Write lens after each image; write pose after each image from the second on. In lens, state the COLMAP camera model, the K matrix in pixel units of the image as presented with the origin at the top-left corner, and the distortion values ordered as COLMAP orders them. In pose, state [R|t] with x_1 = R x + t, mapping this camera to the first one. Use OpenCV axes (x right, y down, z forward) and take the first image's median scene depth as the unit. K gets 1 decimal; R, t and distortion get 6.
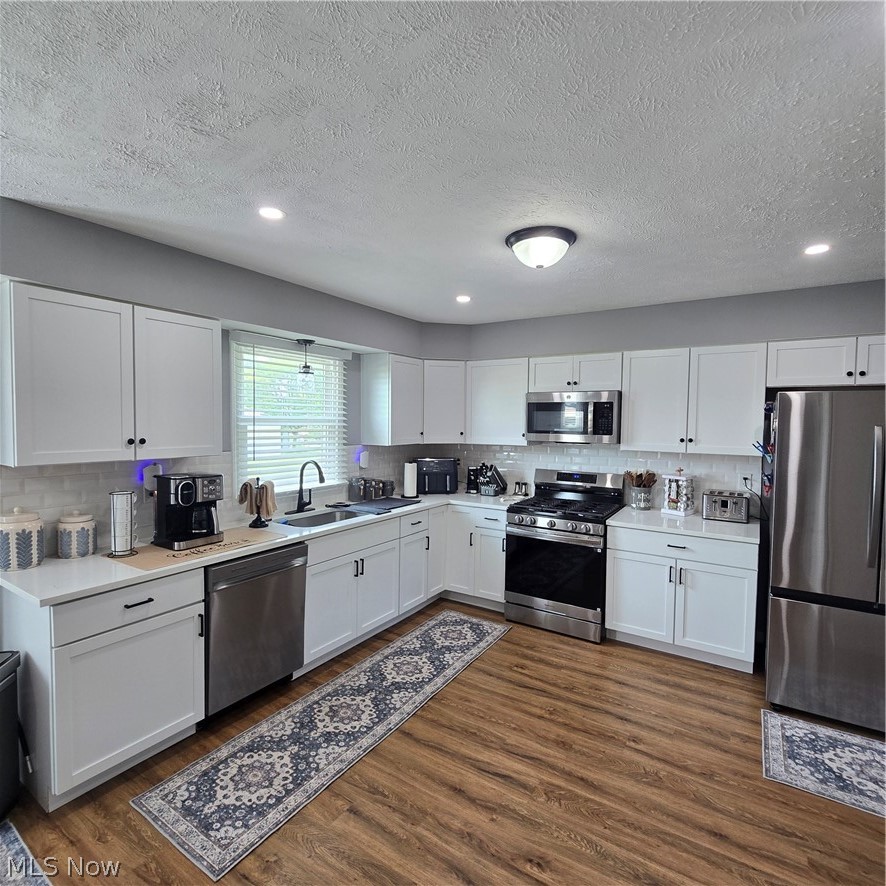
lens RADIAL K [[480.6, 0, 441.5], [0, 480.6, 440.9], [0, 0, 1]] dist [0.001029, -0.000029]
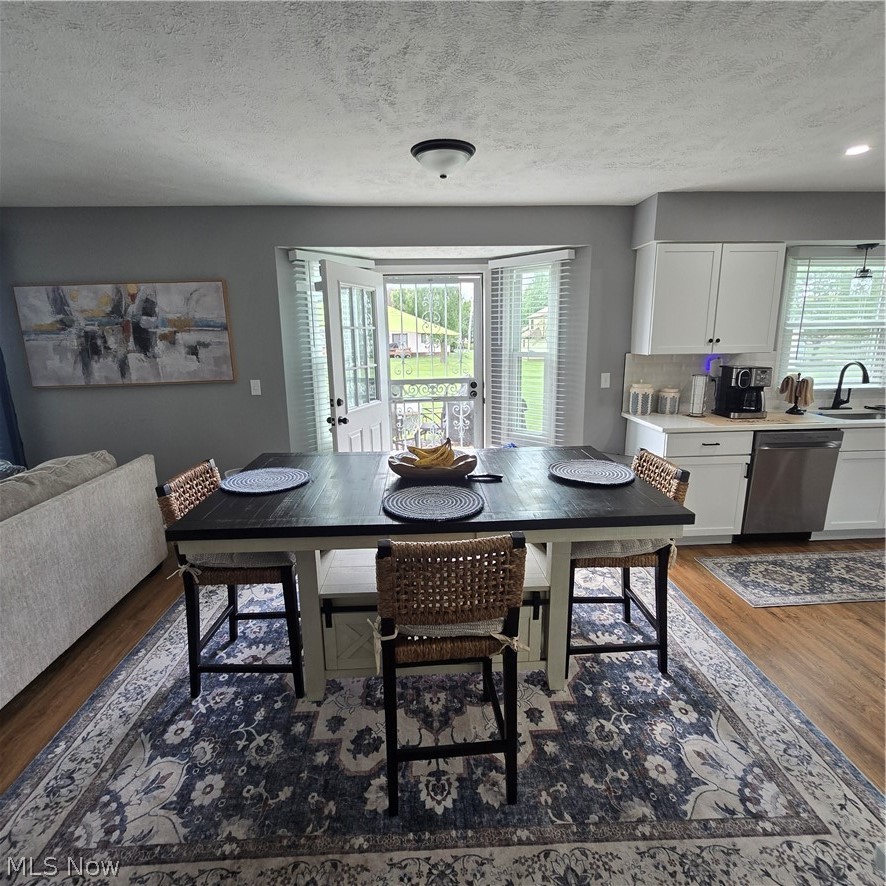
lens RADIAL K [[487.6, 0, 443.0], [0, 487.6, 436.9], [0, 0, 1]] dist [-0.001678, -0.000828]
pose [[0.590859, 0.149297, -0.792840, 0.076879], [-0.012942, 0.984356, 0.175716, 0.029601], [0.806671, -0.093562, 0.583548, -0.426105]]
